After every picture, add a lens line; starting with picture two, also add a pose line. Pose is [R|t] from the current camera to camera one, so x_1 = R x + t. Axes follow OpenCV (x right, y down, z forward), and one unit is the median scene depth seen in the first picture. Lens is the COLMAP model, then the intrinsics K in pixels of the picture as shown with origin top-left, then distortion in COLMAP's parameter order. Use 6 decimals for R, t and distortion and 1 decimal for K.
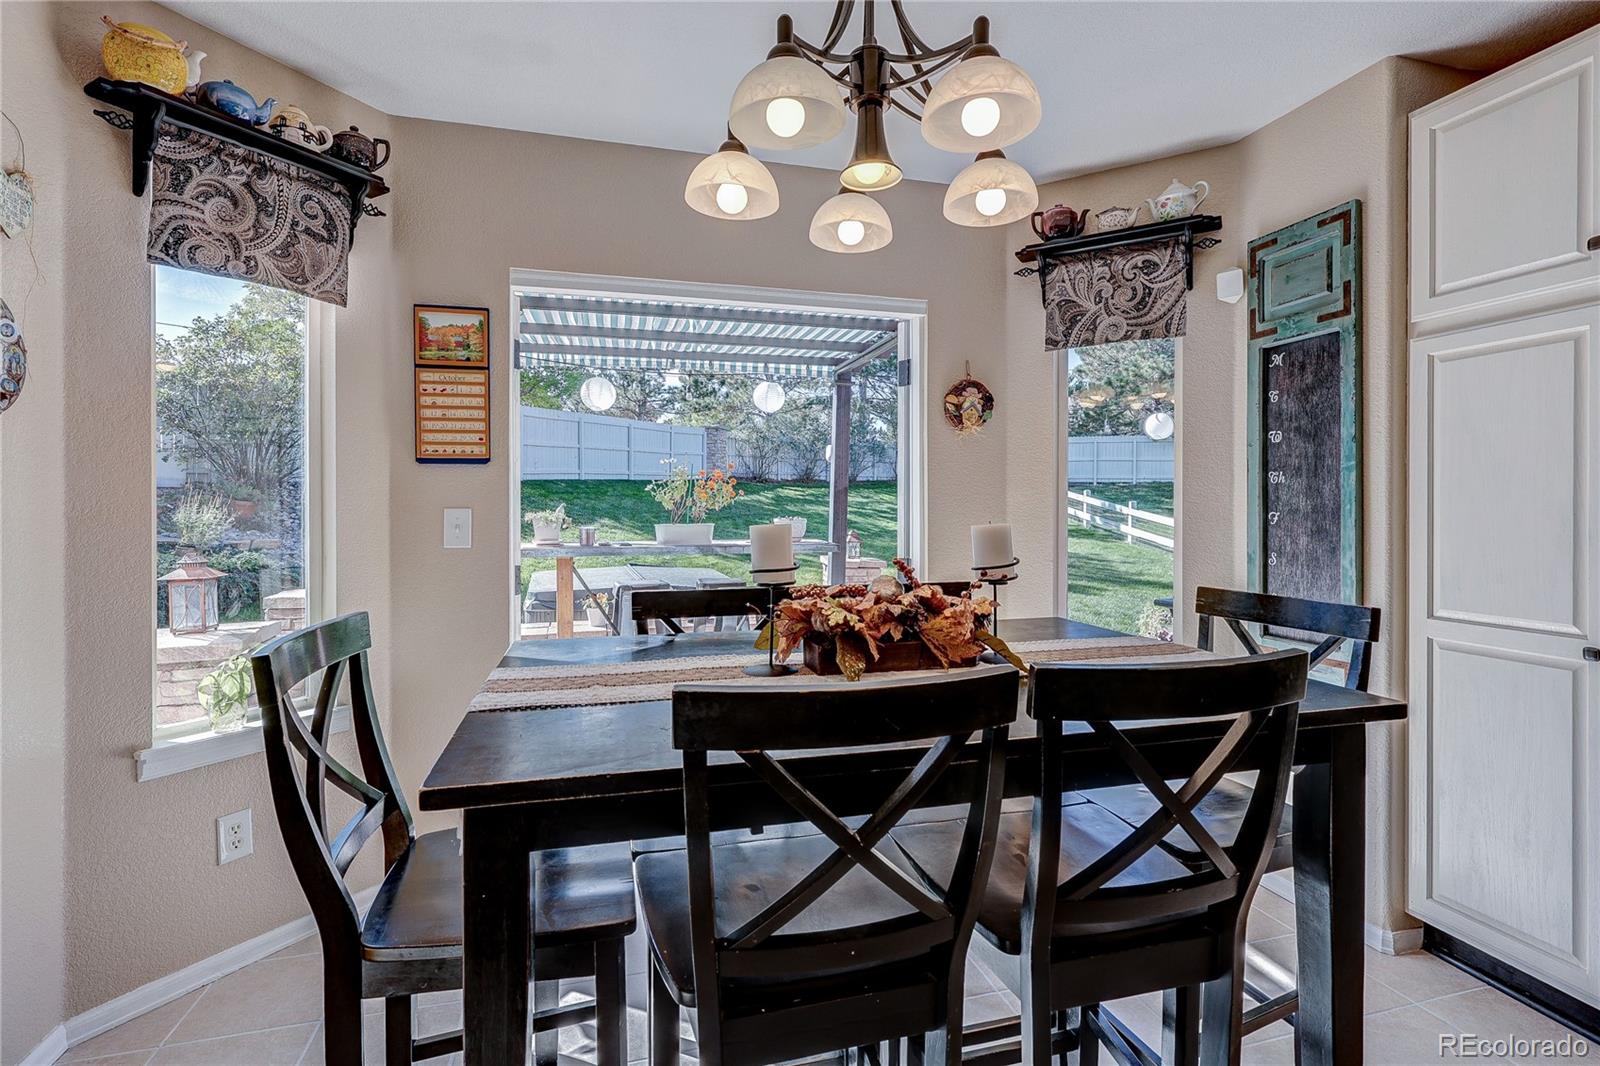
lens RADIAL K [[758.8, 0, 803.3], [0, 758.8, 509.4], [0, 0, 1]] dist [-0.002298, -0.000516]
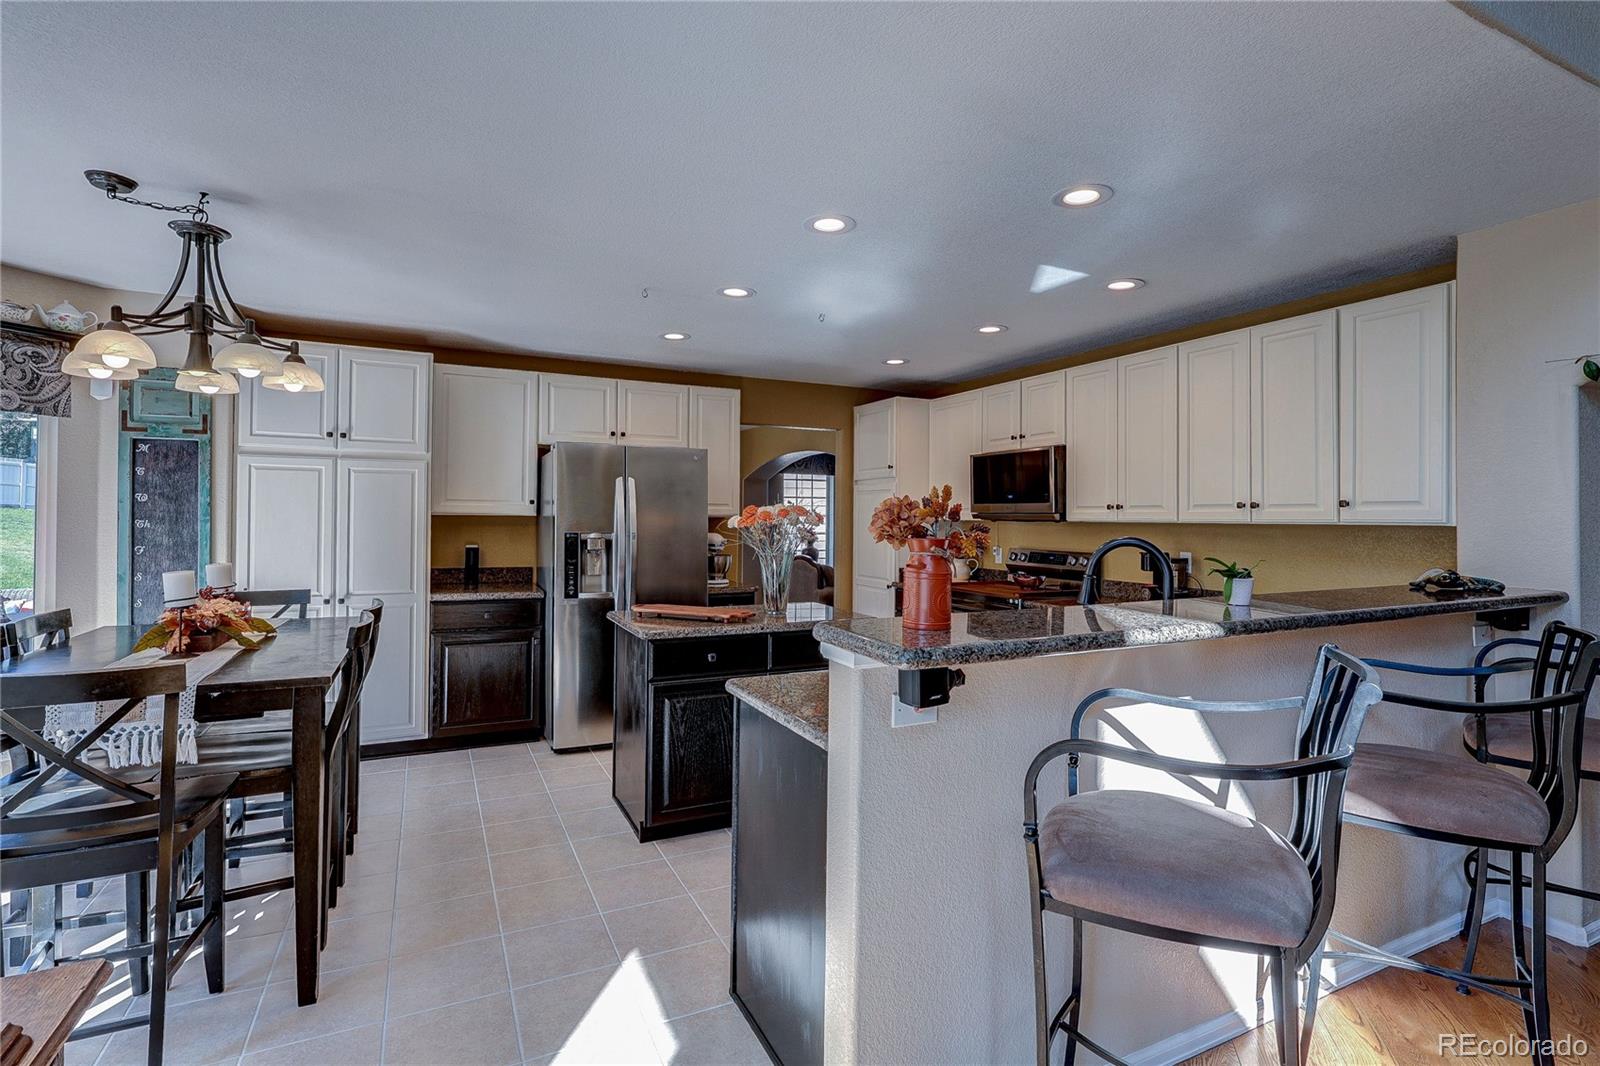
lens RADIAL K [[763.6, 0, 796.3], [0, 763.6, 506.8], [0, 0, 1]] dist [-0.000984, -0.000381]
pose [[-0.177823, 0.009348, 0.984018, -1.143925], [-0.005317, 0.999931, -0.010461, -0.067311], [-0.984048, -0.007093, -0.177761, -0.037251]]
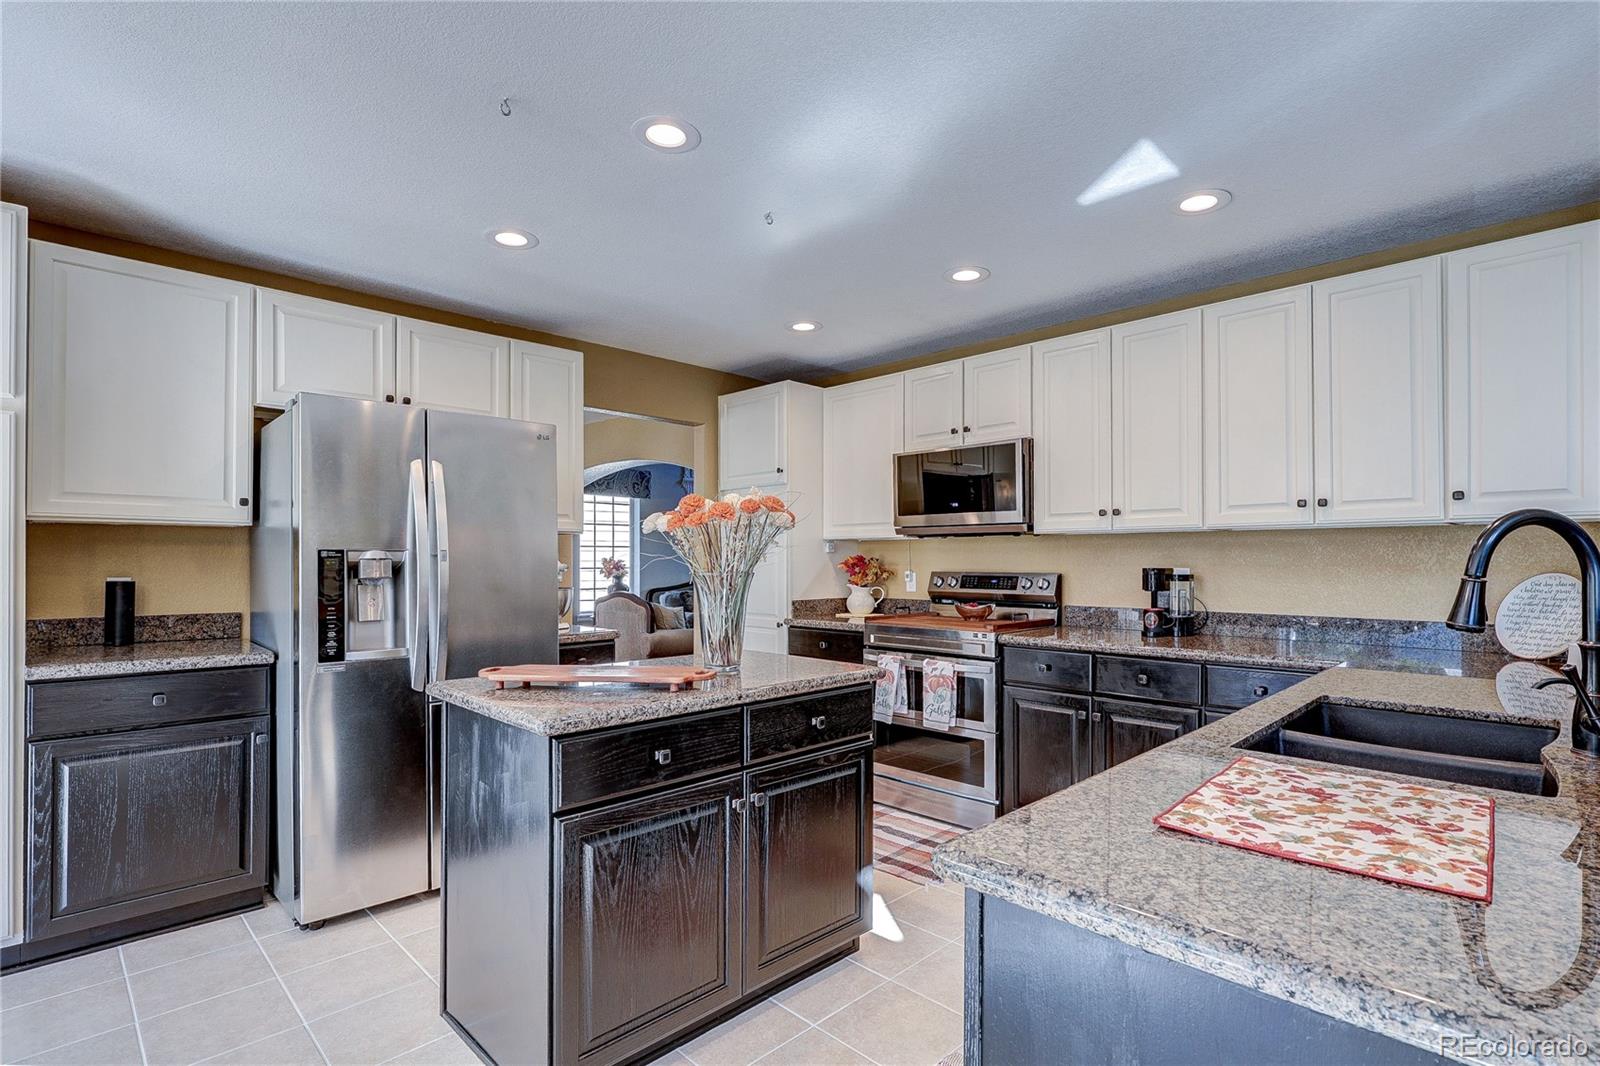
lens RADIAL K [[772.3, 0, 795.7], [0, 772.3, 553.9], [0, 0, 1]] dist [-0.000546, 0.000161]
pose [[-0.485615, 0.004328, 0.874162, -0.507847], [0.002220, 0.999991, -0.003718, -0.009561], [-0.874170, 0.000135, -0.485620, 0.123737]]
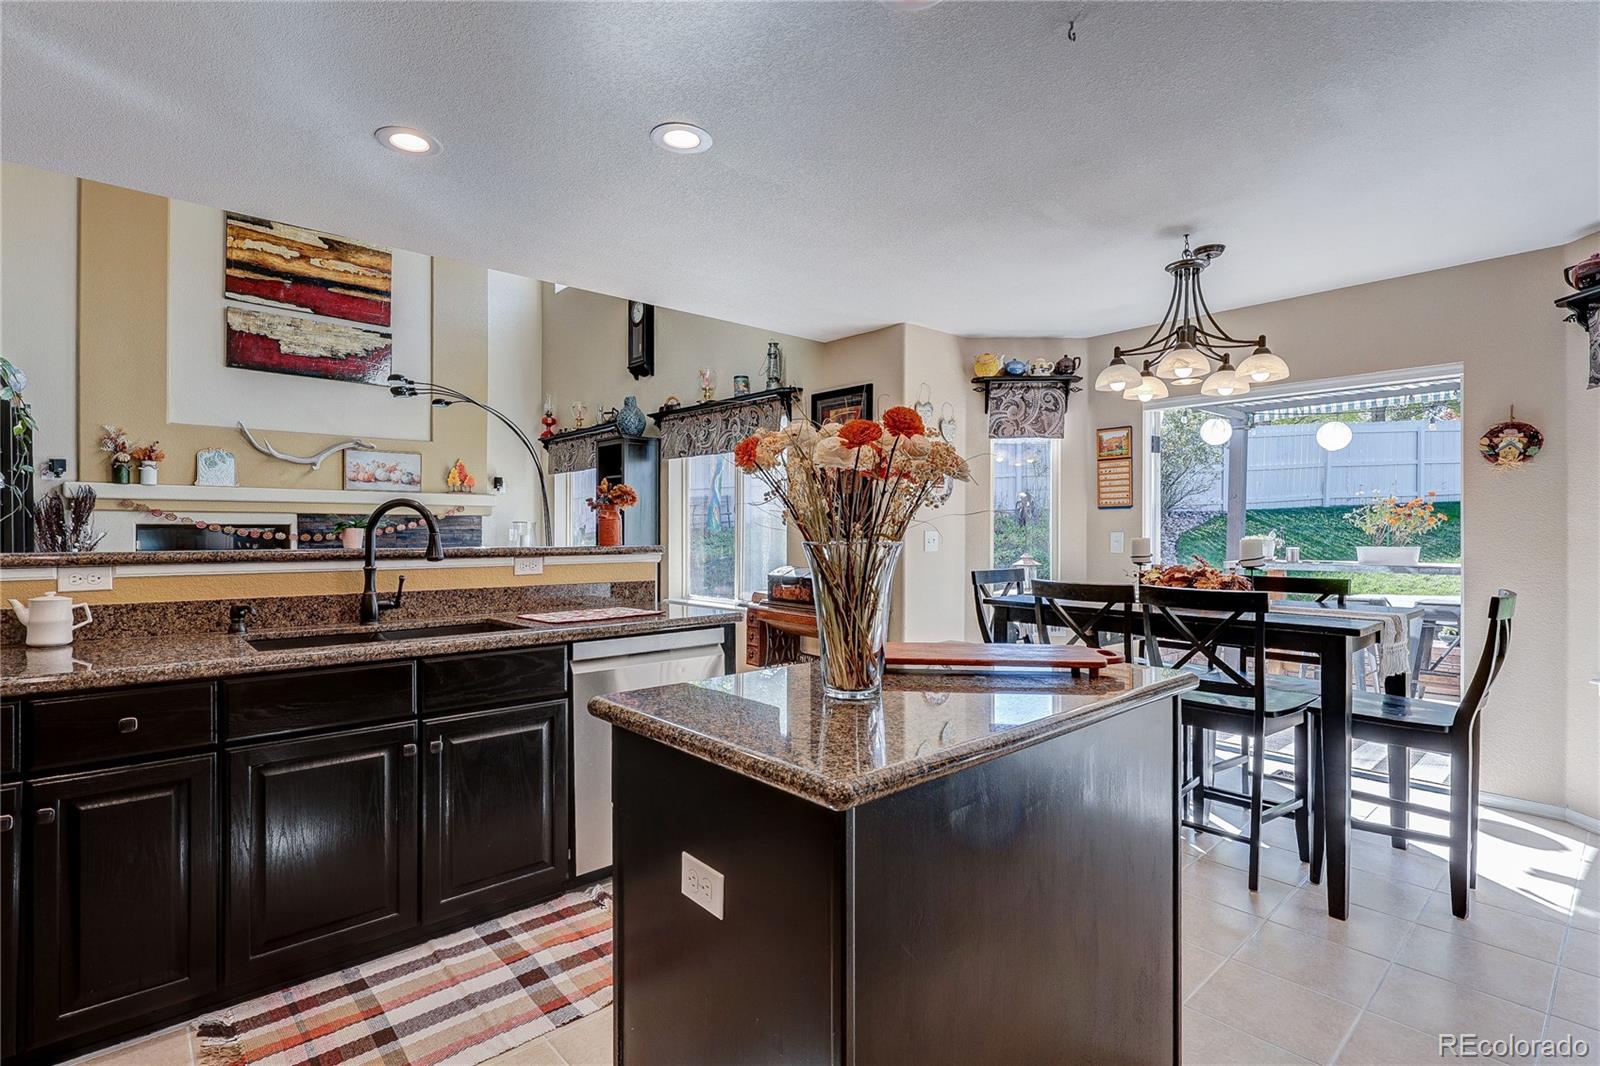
lens RADIAL K [[764.2, 0, 800.0], [0, 764.2, 533.0], [0, 0, 1]] dist [-0.002428, -0.000233]
pose [[0.442356, 0.002568, -0.896836, 0.942765], [-0.004634, 0.999989, 0.000578, 0.004218], [0.896828, 0.003900, 0.442363, -0.588707]]
